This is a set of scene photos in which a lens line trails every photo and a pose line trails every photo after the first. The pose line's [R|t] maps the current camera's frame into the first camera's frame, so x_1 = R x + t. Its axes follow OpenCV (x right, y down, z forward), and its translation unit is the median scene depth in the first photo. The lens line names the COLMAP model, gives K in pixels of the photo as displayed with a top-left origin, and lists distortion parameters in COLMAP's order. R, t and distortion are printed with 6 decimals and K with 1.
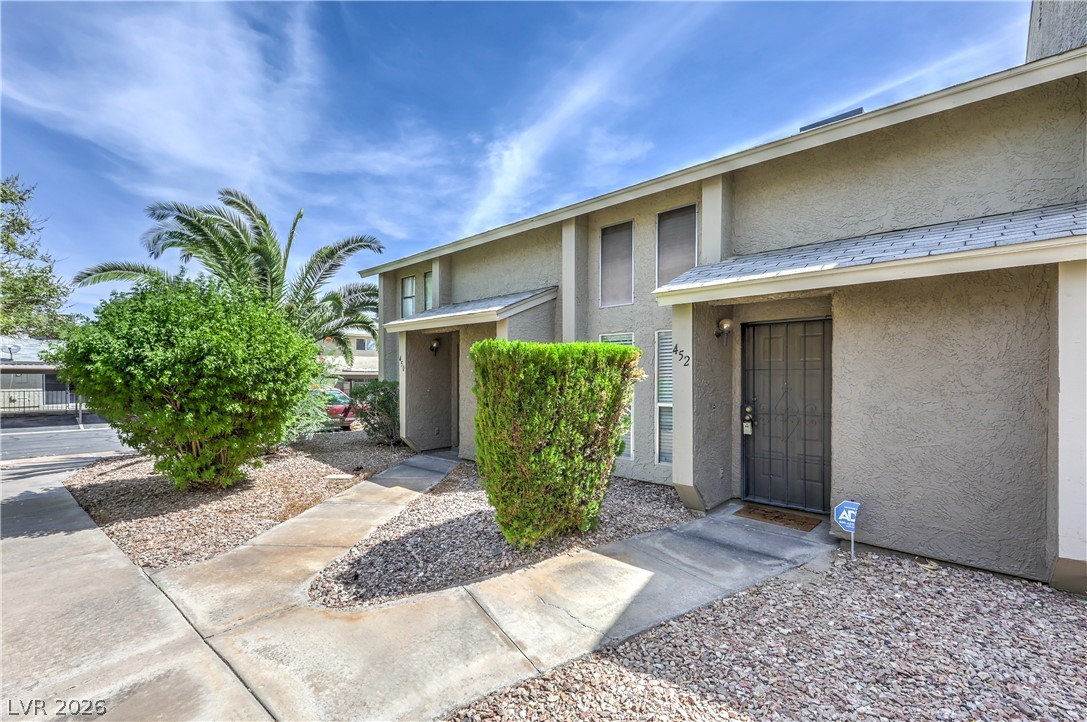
lens RADIAL K [[433.2, 0, 558.8], [0, 433.2, 371.0], [0, 0, 1]] dist [-0.000716, 0.000226]
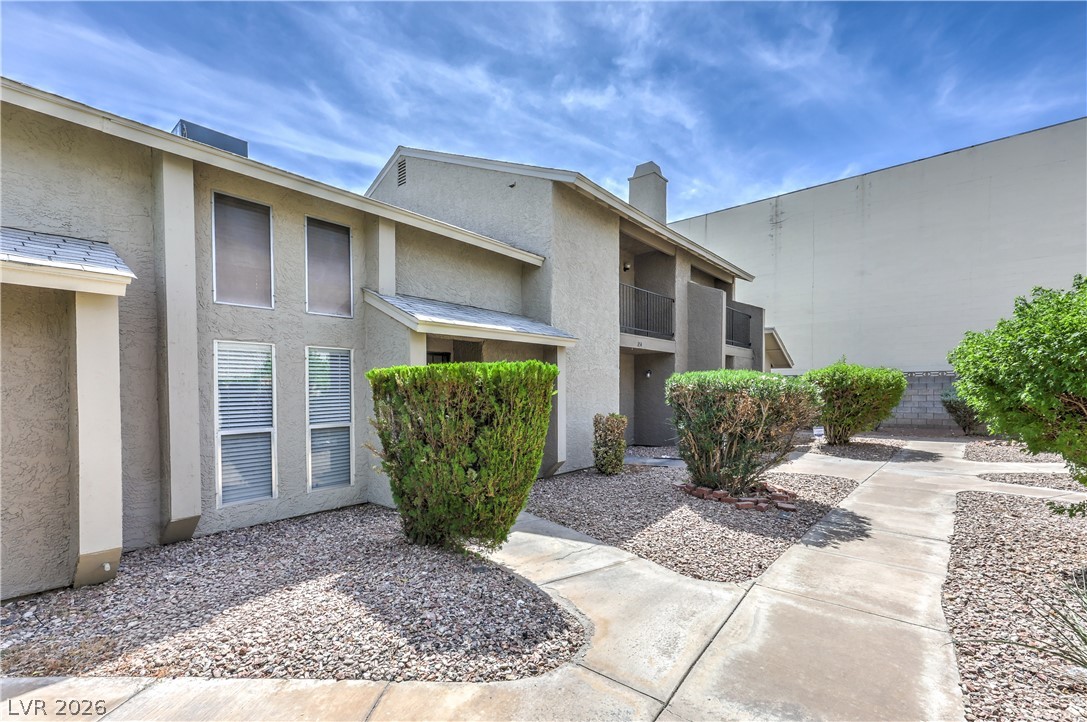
lens RADIAL K [[445.6, 0, 525.6], [0, 445.6, 395.7], [0, 0, 1]] dist [0.000936, 0.000120]
pose [[0.055111, -0.015788, 0.998355, -1.084539], [0.005011, 0.999867, 0.015535, -0.001234], [-0.998468, 0.004147, 0.055183, 0.782348]]
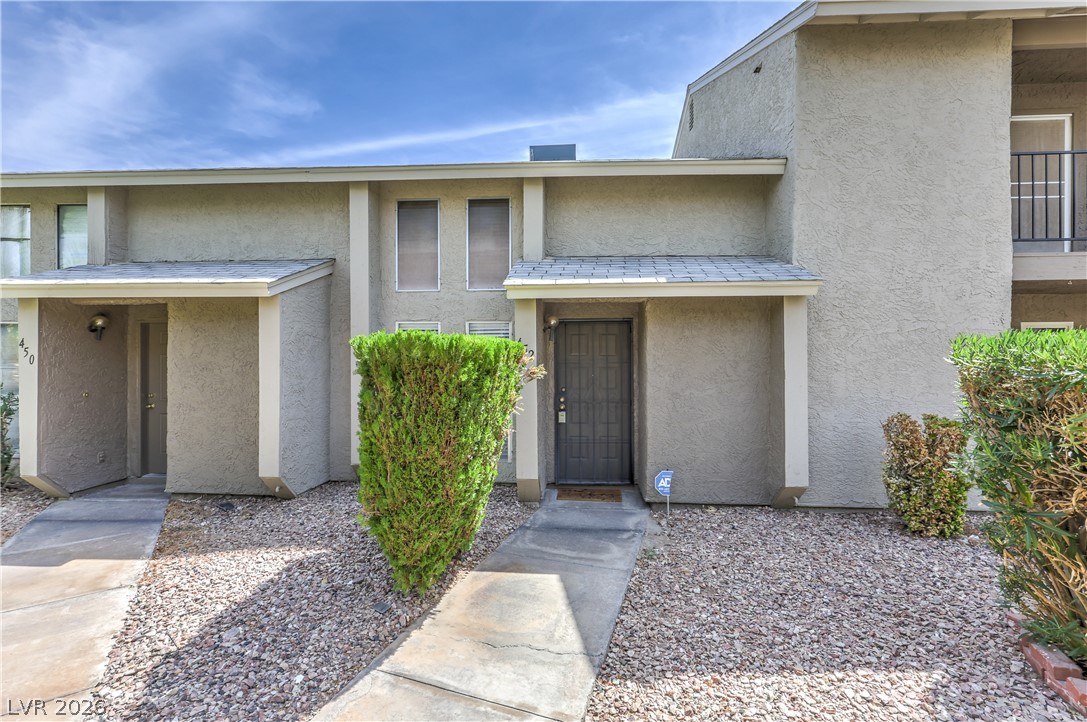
lens RADIAL K [[441.7, 0, 550.9], [0, 441.7, 356.1], [0, 0, 1]] dist [0.004372, 0.000473]
pose [[0.800162, 0.005415, 0.599760, -0.332435], [-0.001327, 0.999973, -0.007258, -0.016368], [-0.599783, 0.005012, 0.800147, 0.176336]]
